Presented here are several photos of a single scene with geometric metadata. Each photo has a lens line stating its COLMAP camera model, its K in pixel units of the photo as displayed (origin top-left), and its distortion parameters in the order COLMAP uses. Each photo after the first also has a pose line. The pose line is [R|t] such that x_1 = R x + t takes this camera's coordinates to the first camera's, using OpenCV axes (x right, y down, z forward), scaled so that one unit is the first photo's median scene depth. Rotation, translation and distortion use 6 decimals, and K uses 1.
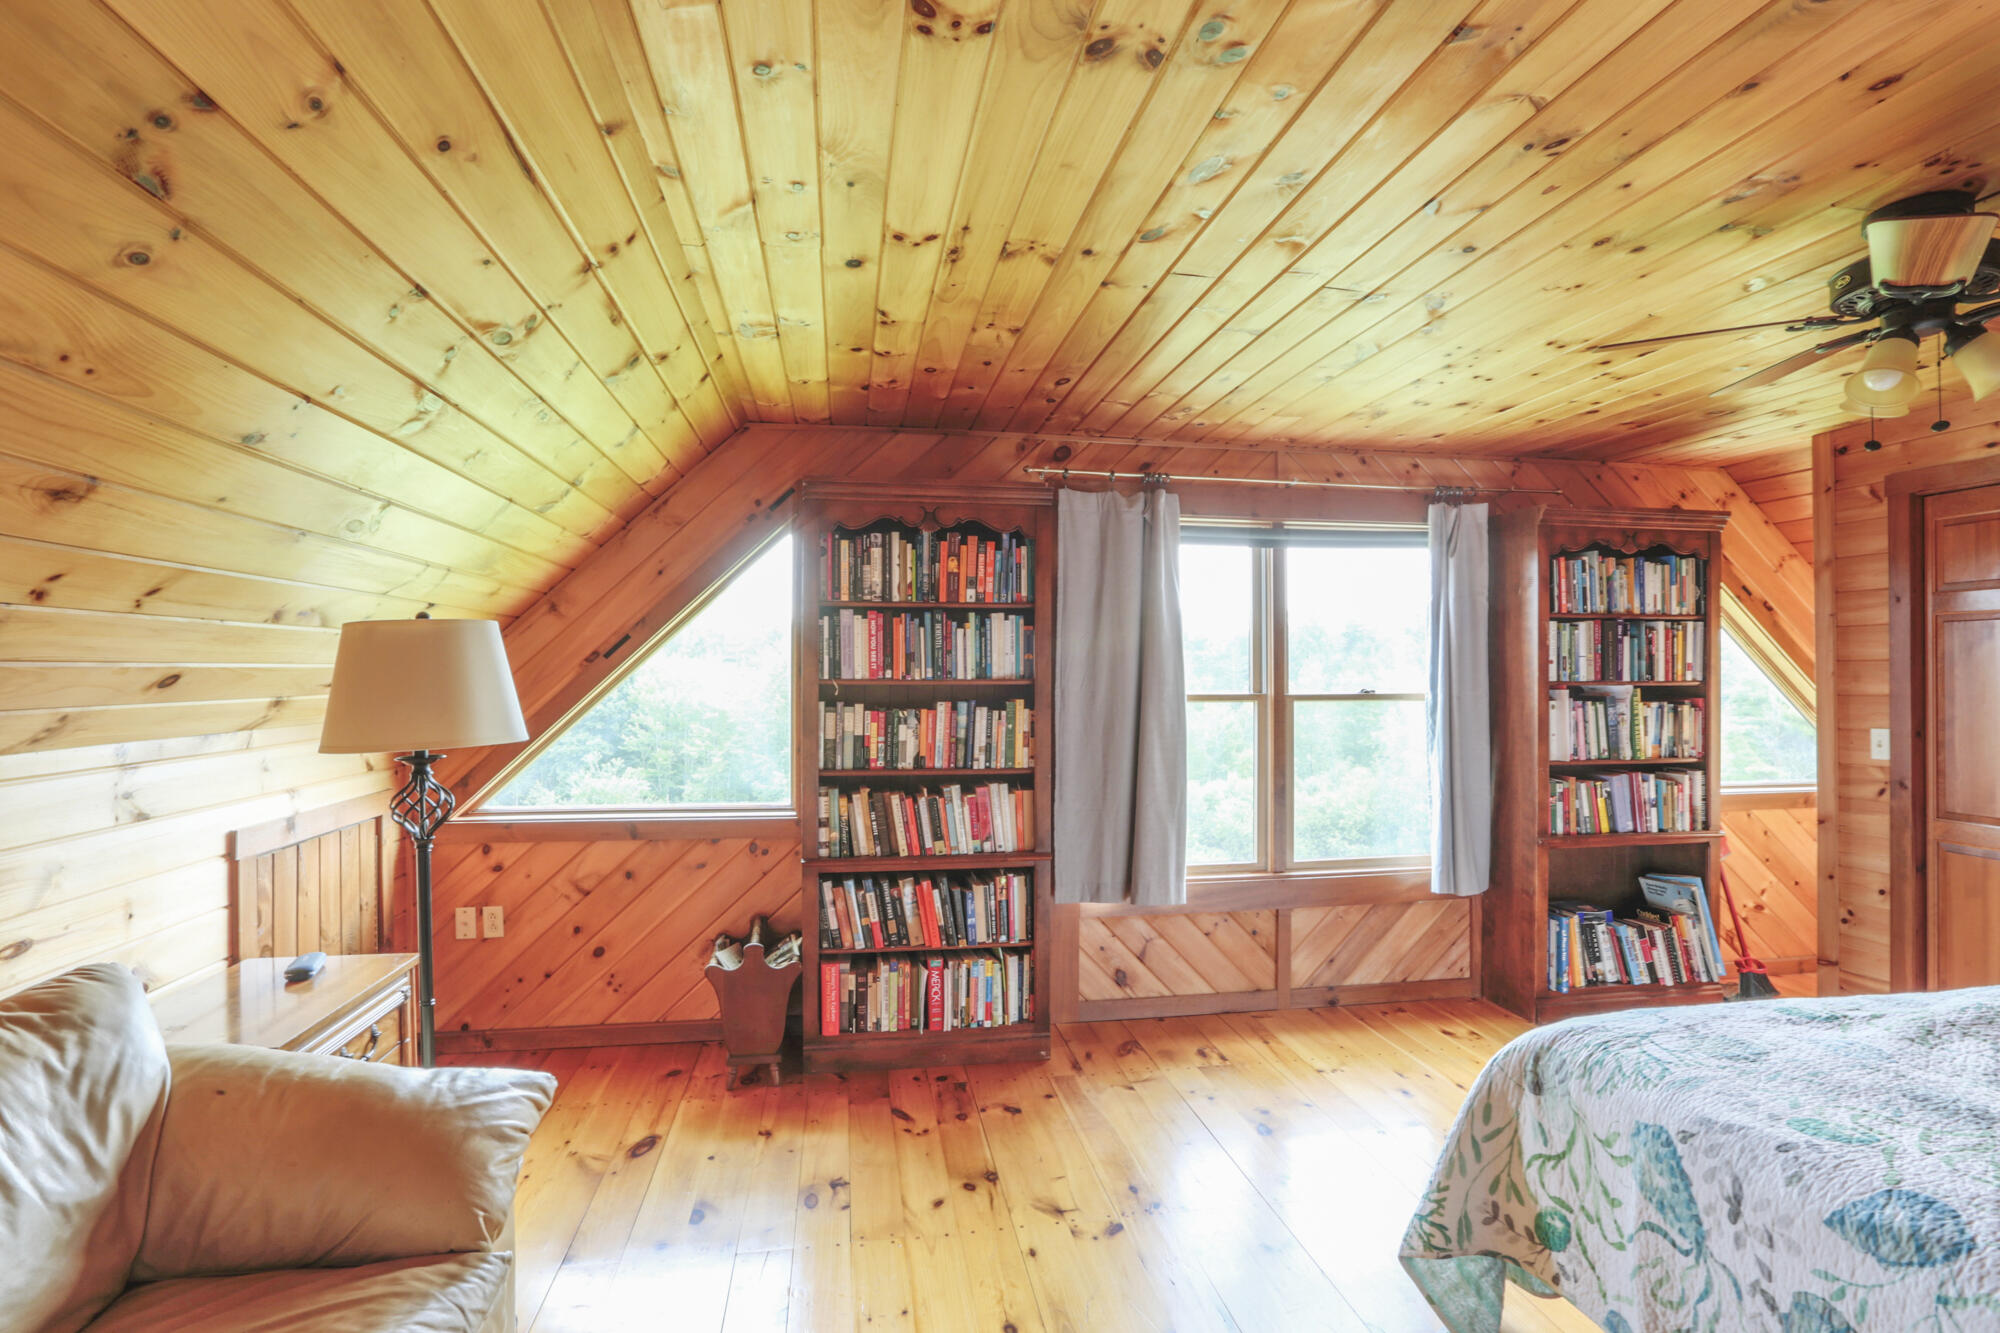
lens RADIAL K [[1000.4, 0, 988.2], [0, 1000.4, 665.6], [0, 0, 1]] dist [-0.033522, 0.005605]
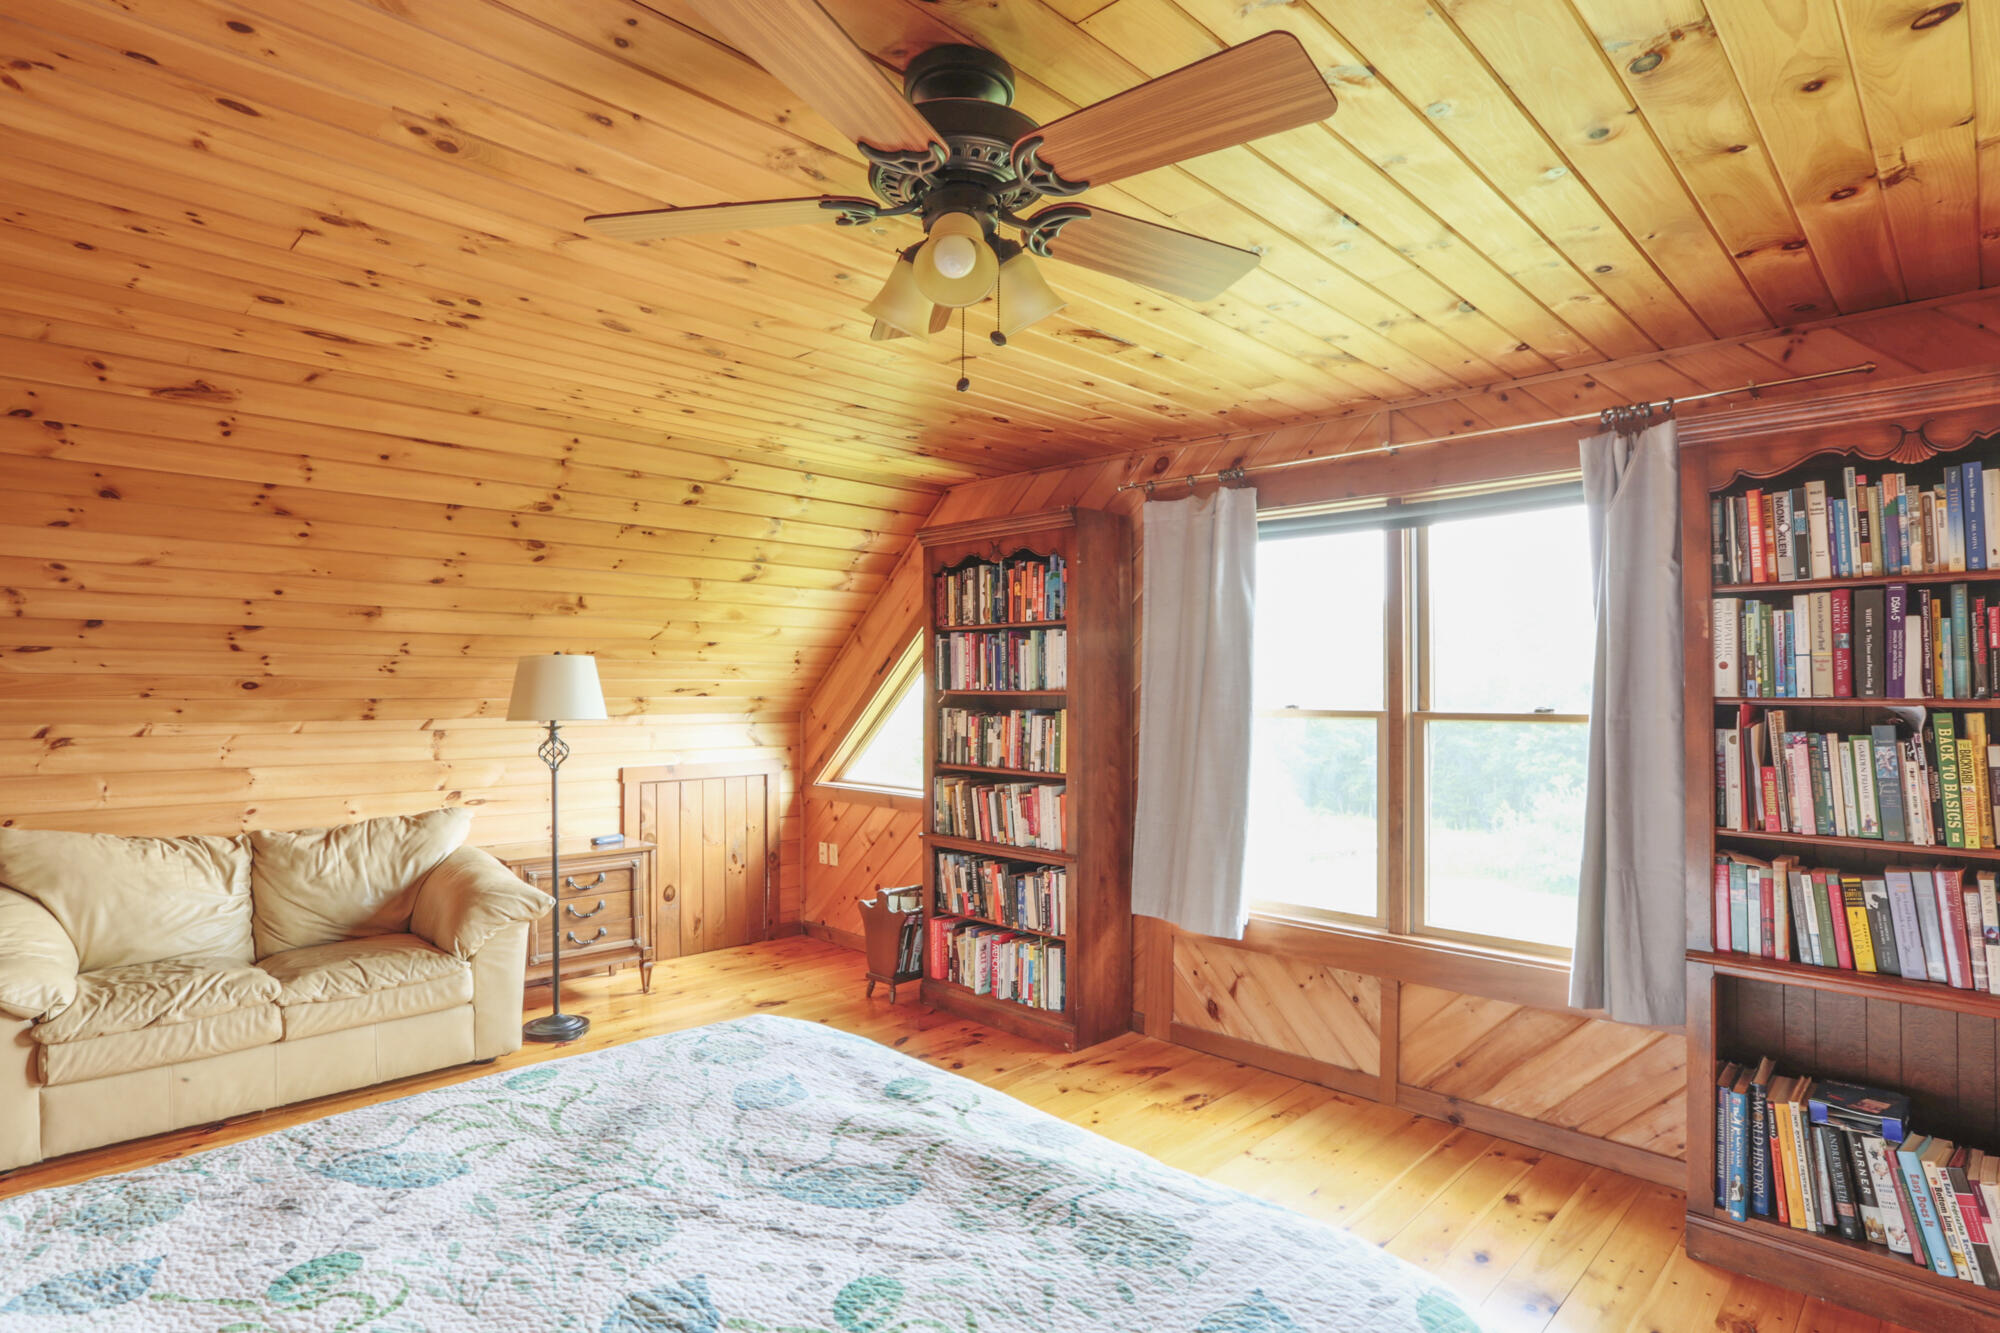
lens RADIAL K [[1000.4, 0, 979.8], [0, 1000.4, 666.4], [0, 0, 1]] dist [-0.033522, 0.005605]
pose [[0.592146, -0.015880, -0.805675, 0.847372], [0.001382, 0.999824, -0.018690, 0.007782], [0.805830, 0.009954, 0.592064, 0.295494]]
